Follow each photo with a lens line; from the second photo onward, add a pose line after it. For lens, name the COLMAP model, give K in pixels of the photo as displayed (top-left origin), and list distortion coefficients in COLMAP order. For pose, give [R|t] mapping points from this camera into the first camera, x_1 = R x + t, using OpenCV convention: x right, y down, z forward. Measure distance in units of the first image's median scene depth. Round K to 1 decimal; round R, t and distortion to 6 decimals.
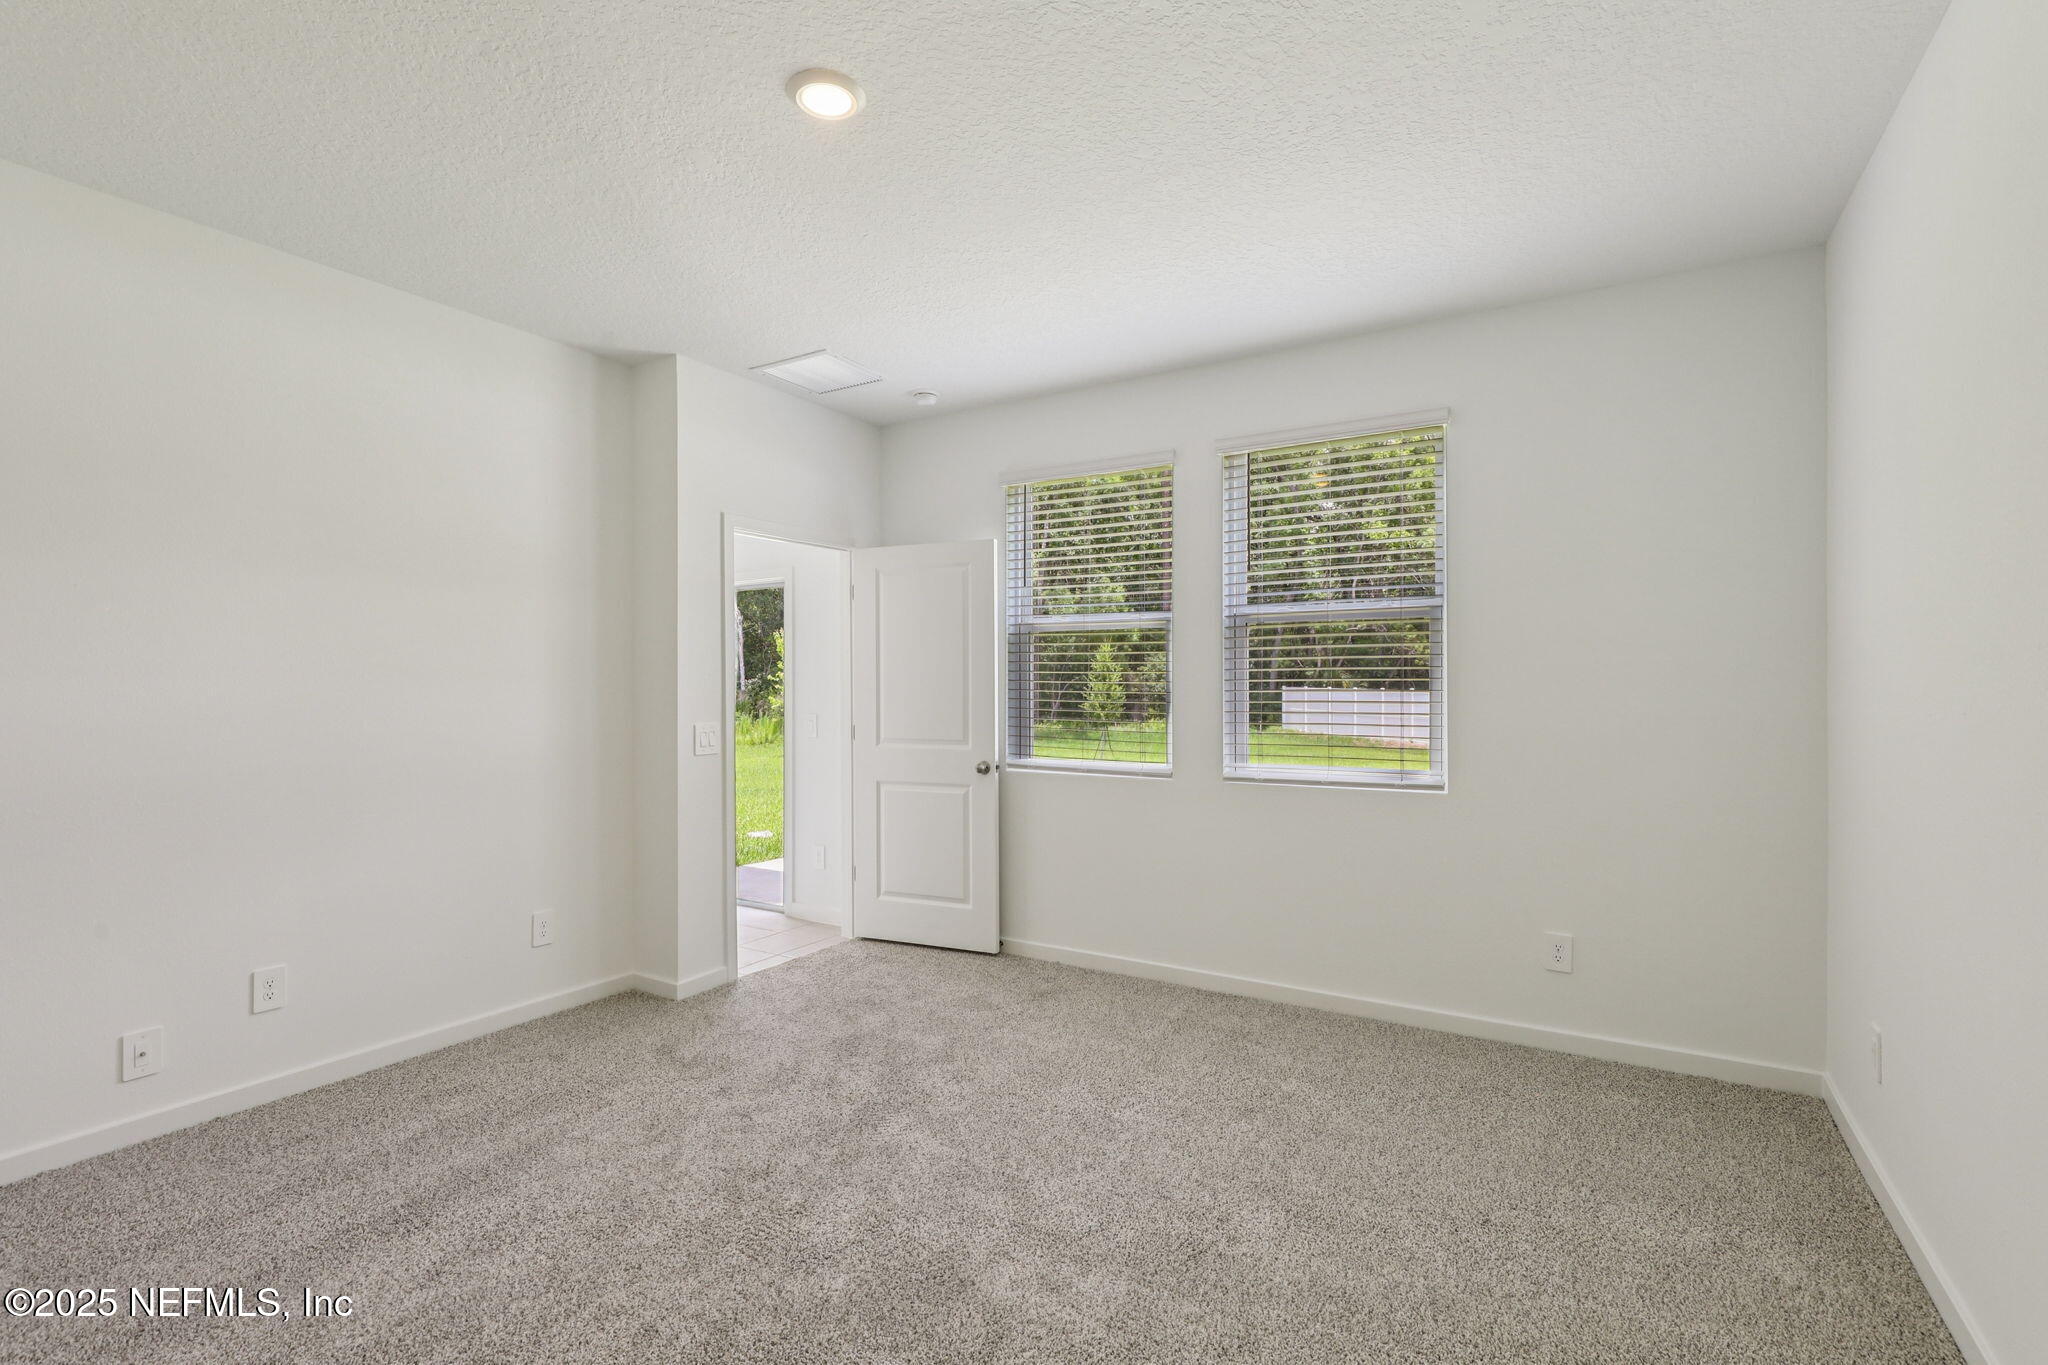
lens RADIAL K [[925.6, 0, 1039.5], [0, 925.6, 687.3], [0, 0, 1]] dist [0.002012, 0.000197]
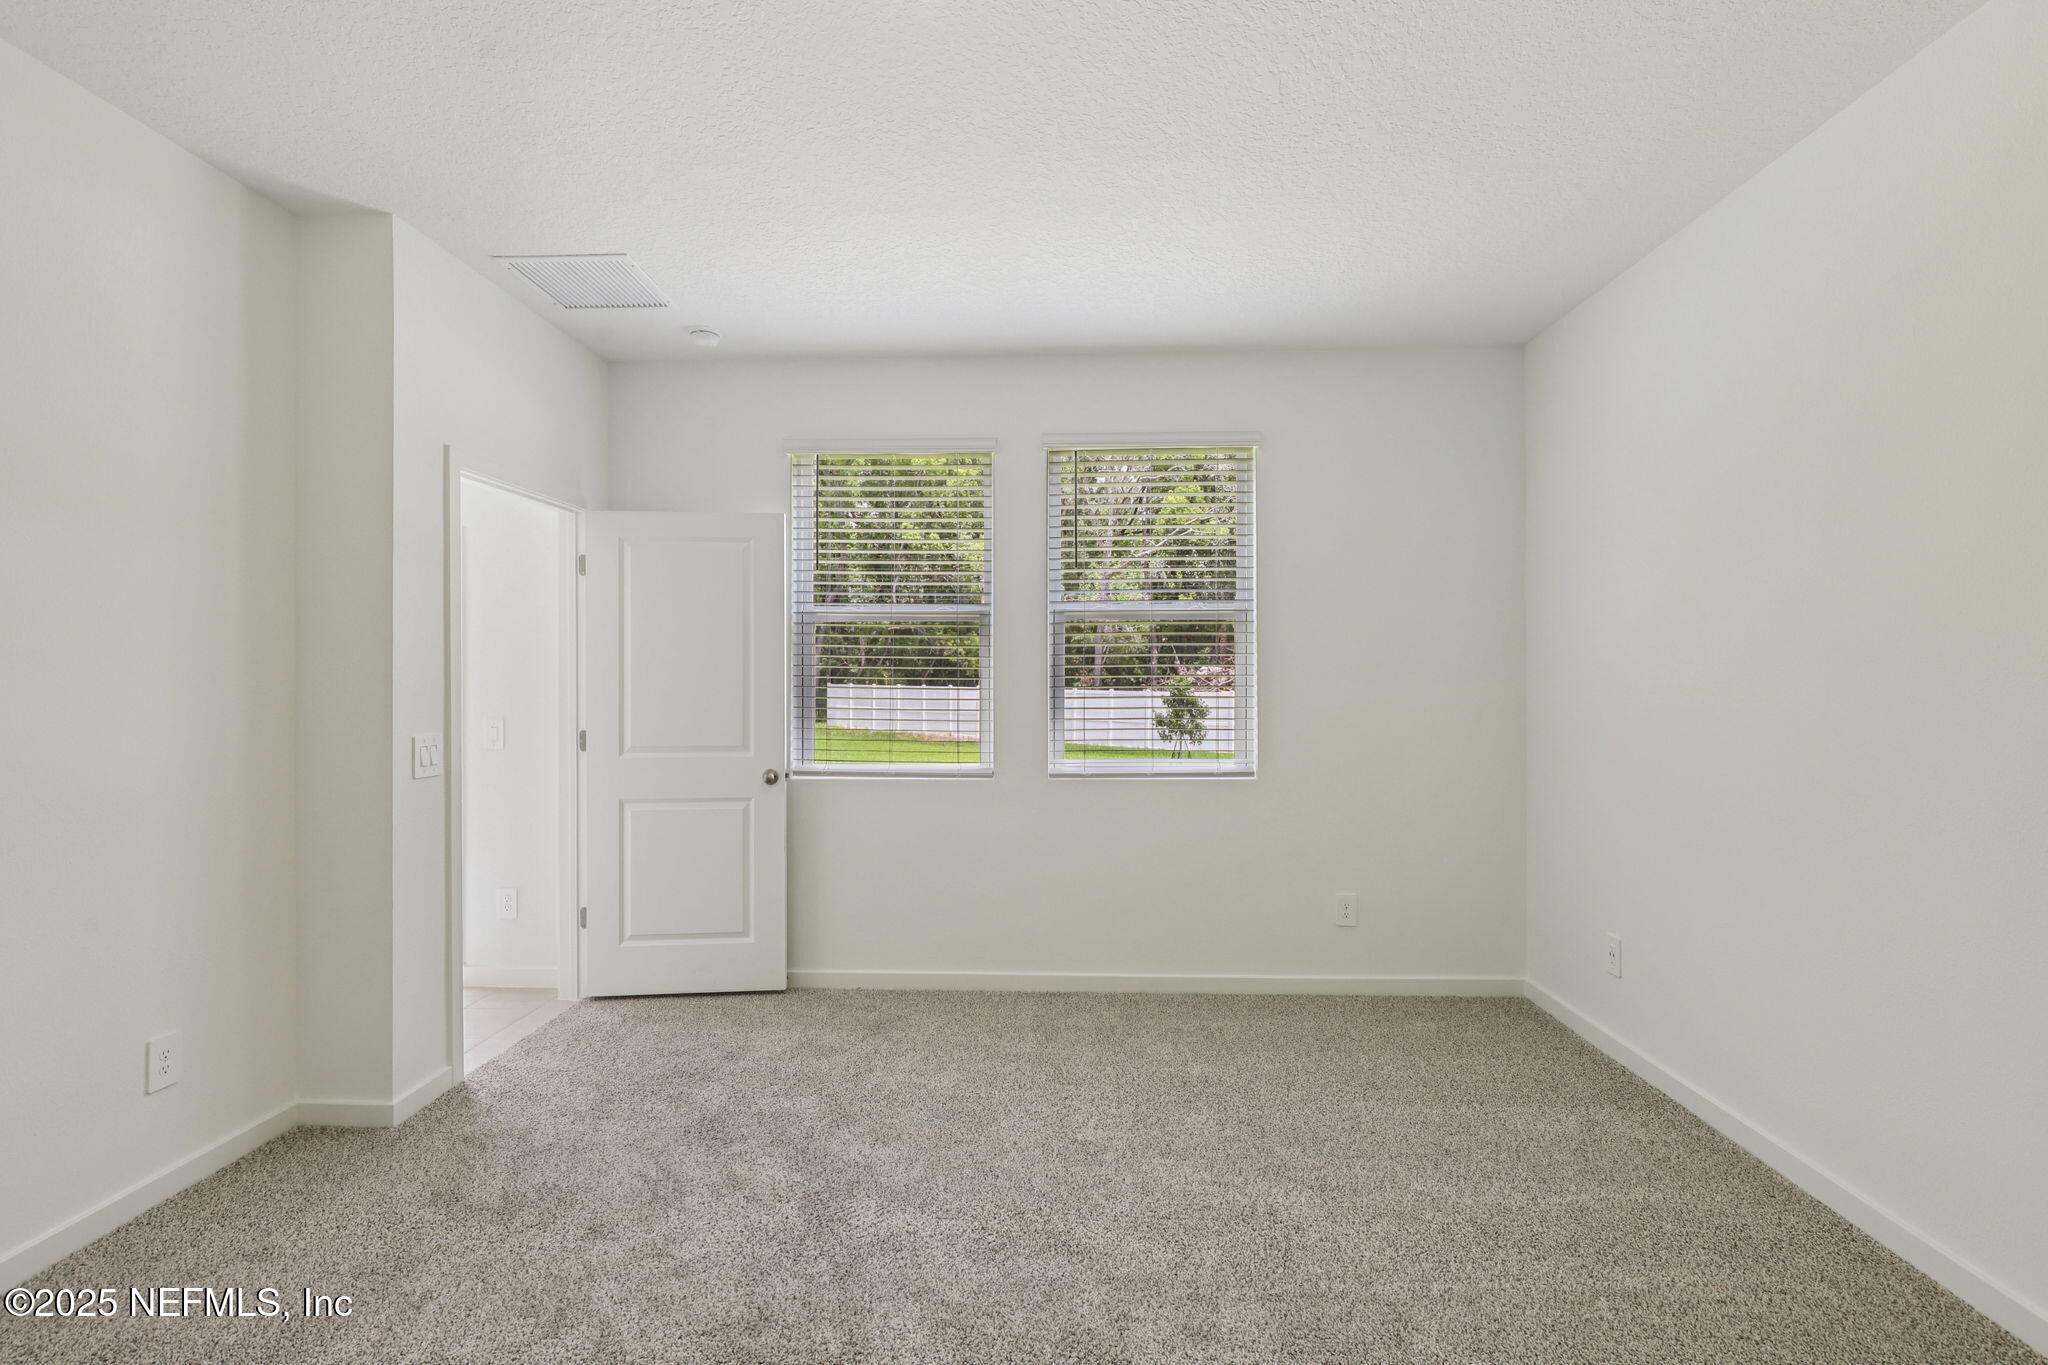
lens RADIAL K [[925.6, 0, 1019.2], [0, 925.6, 683.3], [0, 0, 1]] dist [0.002012, 0.000197]
pose [[0.877683, -0.000635, 0.479241, -0.299538], [0.001667, 0.999997, -0.001729, 0.001586], [-0.479238, 0.002317, 0.877682, 0.143699]]
